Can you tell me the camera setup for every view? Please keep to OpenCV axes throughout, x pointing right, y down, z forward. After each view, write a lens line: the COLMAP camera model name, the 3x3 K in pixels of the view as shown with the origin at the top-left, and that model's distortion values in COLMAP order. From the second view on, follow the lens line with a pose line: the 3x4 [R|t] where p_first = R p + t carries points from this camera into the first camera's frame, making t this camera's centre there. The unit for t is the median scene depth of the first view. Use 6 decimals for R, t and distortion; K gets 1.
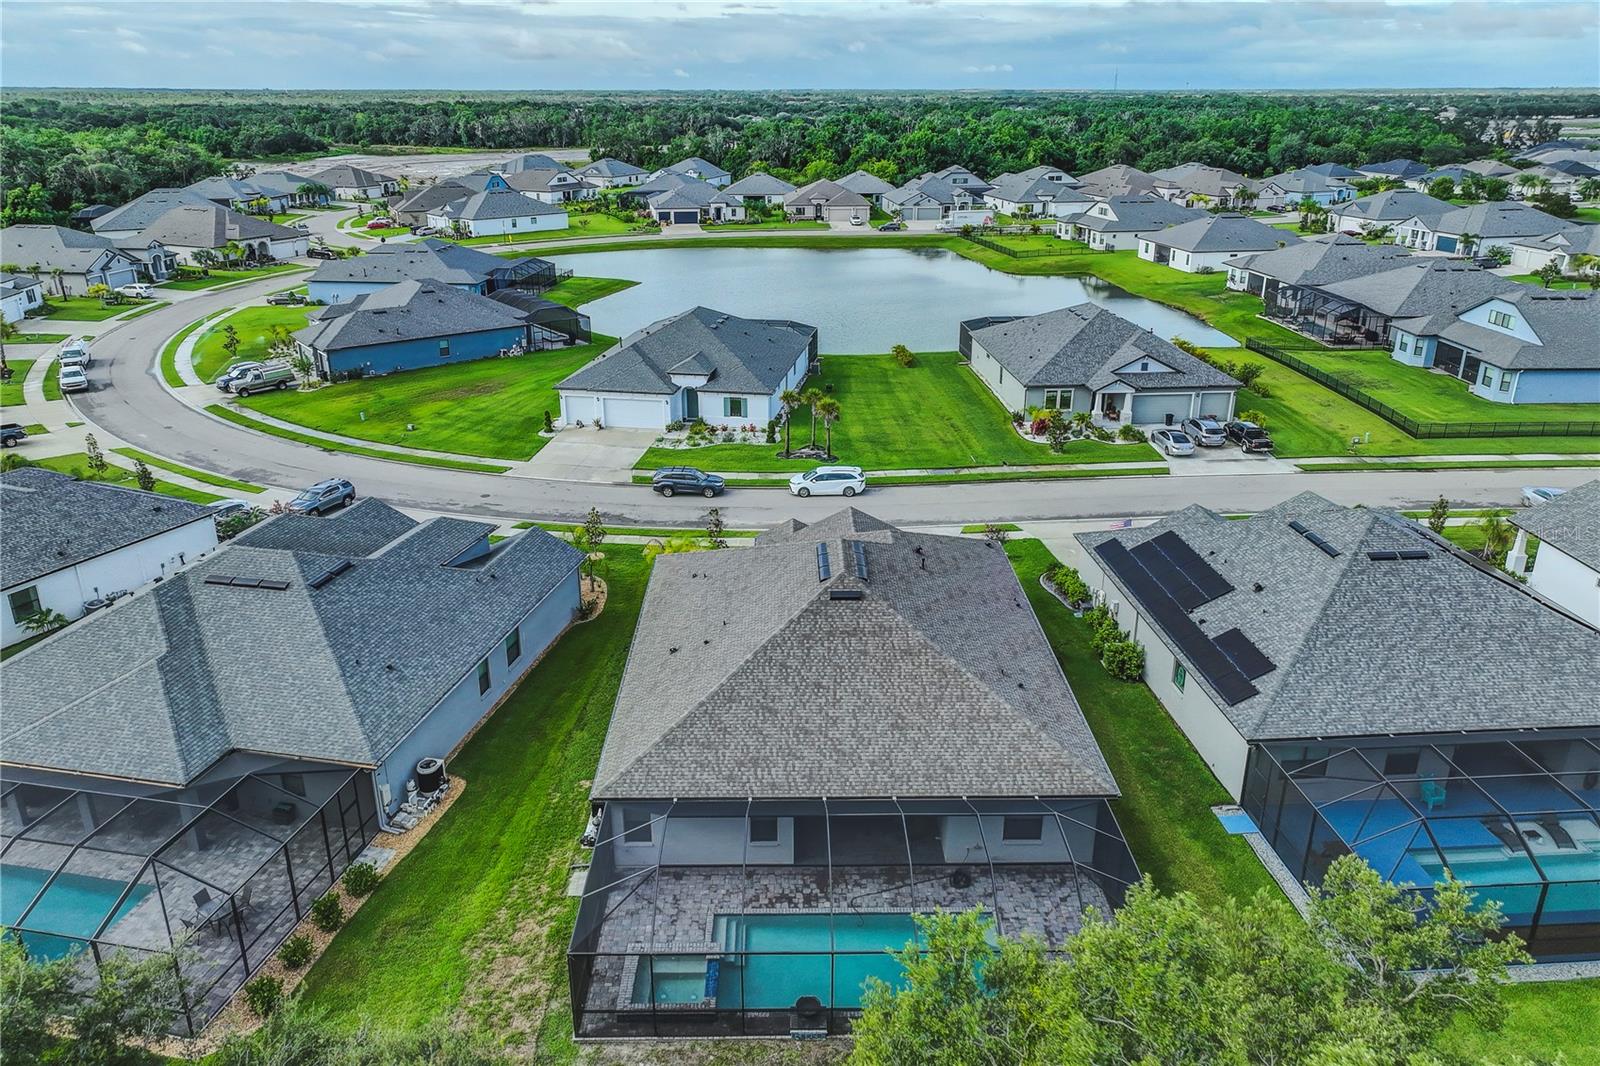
lens RADIAL K [[1123.1, 0, 792.9], [0, 1123.1, 500.1], [0, 0, 1]] dist [-0.003003, 0.017497]
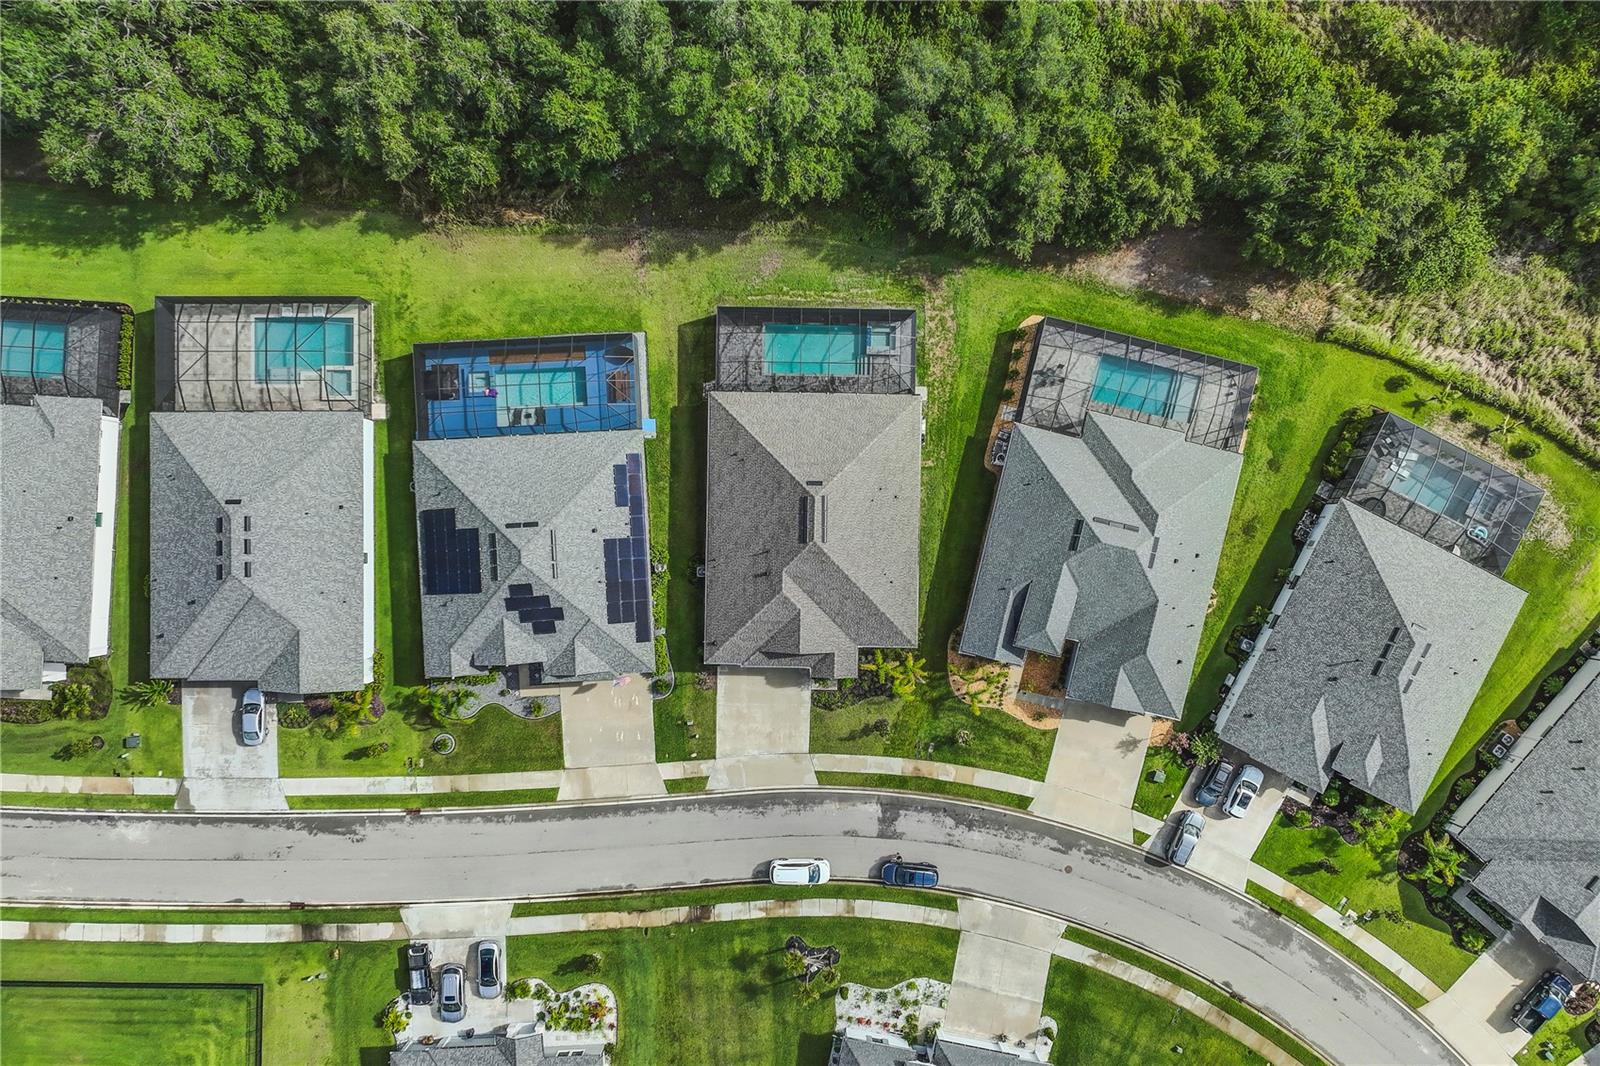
lens RADIAL K [[1127.6, 0, 796.0], [0, 1127.6, 525.7], [0, 0, 1]] dist [-0.006113, 0.022987]
pose [[-0.999669, -0.025160, -0.005424, 0.046195], [0.003472, -0.340649, 0.940184, -0.963894], [-0.025503, 0.939854, 0.340623, 0.185117]]
